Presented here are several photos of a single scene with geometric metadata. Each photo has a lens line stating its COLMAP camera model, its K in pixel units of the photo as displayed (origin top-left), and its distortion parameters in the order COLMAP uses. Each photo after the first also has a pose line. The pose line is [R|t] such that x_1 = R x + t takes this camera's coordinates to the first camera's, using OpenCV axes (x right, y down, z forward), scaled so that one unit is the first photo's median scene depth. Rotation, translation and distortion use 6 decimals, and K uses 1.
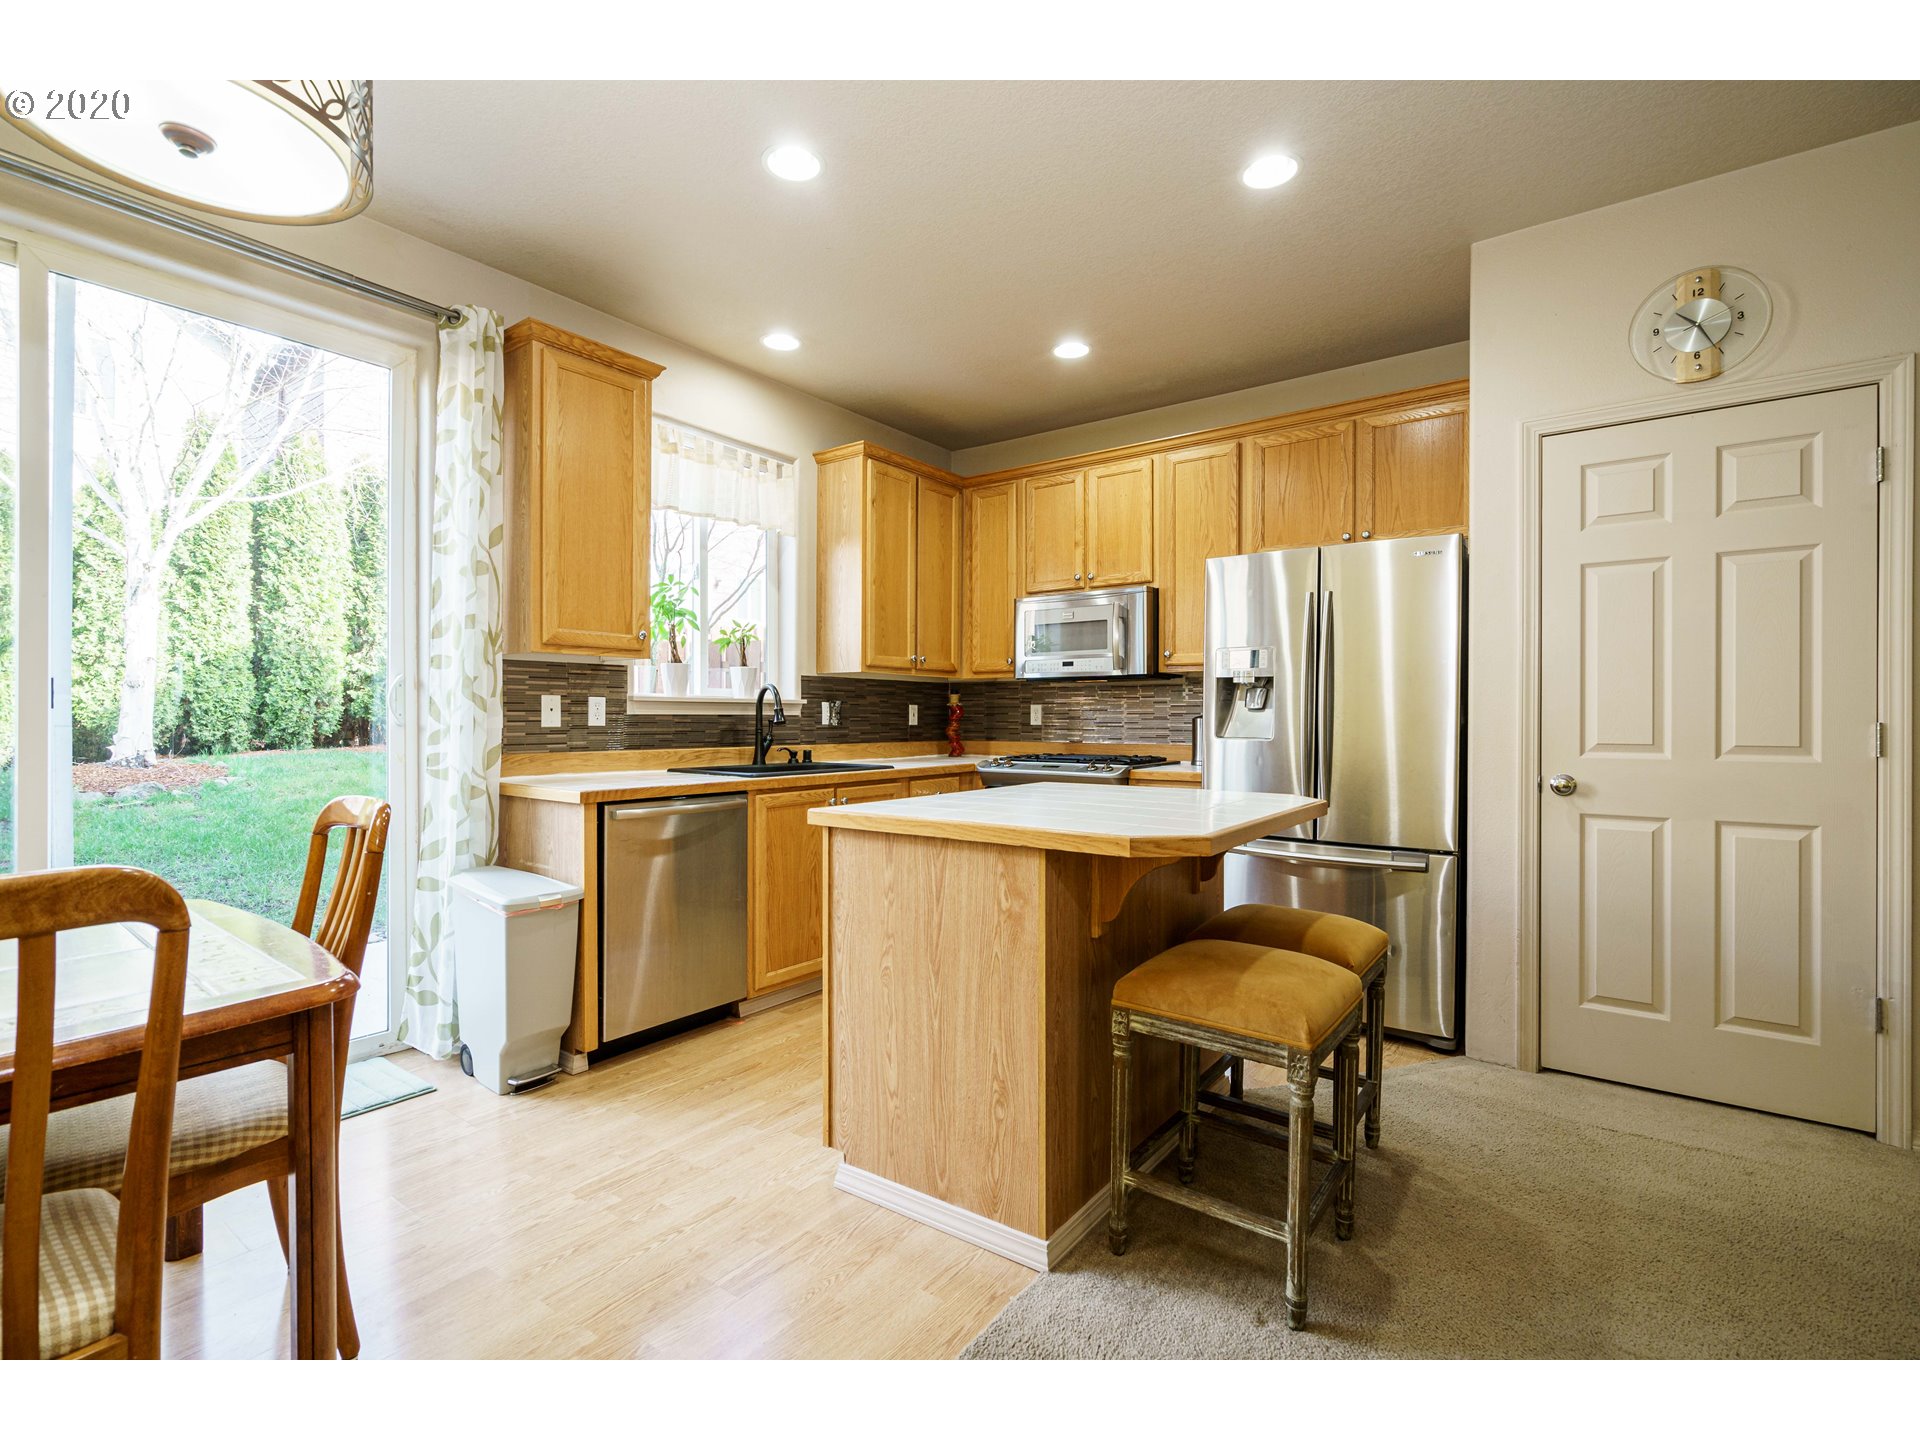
lens RADIAL K [[881.5, 0, 954.9], [0, 881.5, 717.0], [0, 0, 1]] dist [-0.004990, 0.000261]
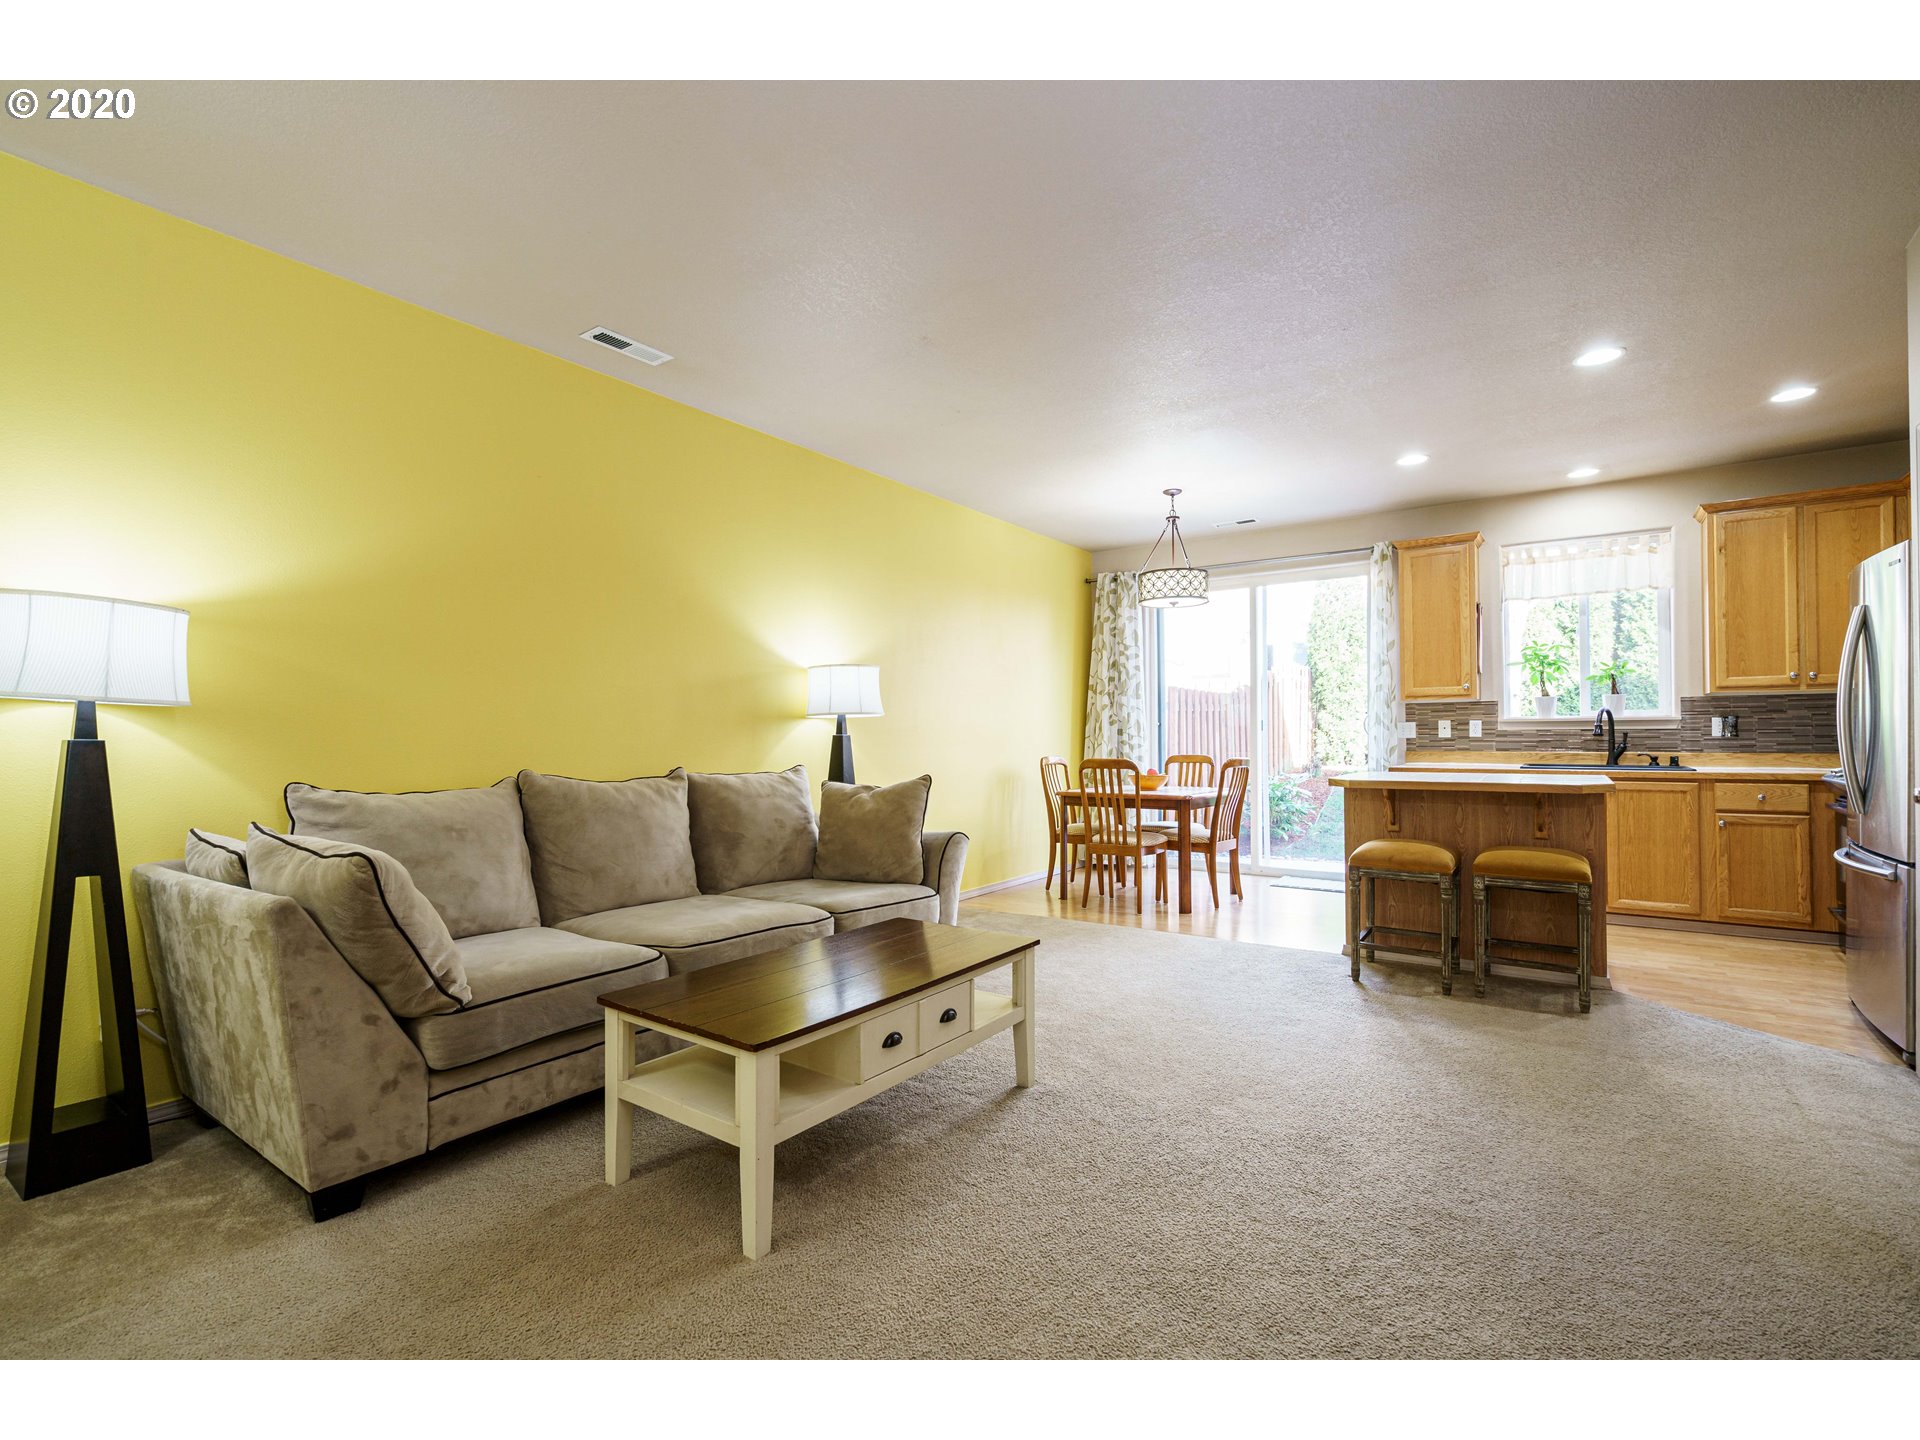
lens RADIAL K [[864.8, 0, 952.0], [0, 864.8, 724.0], [0, 0, 1]] dist [-0.003462, 0.000453]
pose [[0.023692, -0.016255, -0.999587, 1.118838], [0.006020, 0.999852, -0.016117, 0.005218], [0.999701, -0.005636, 0.023787, -0.071409]]
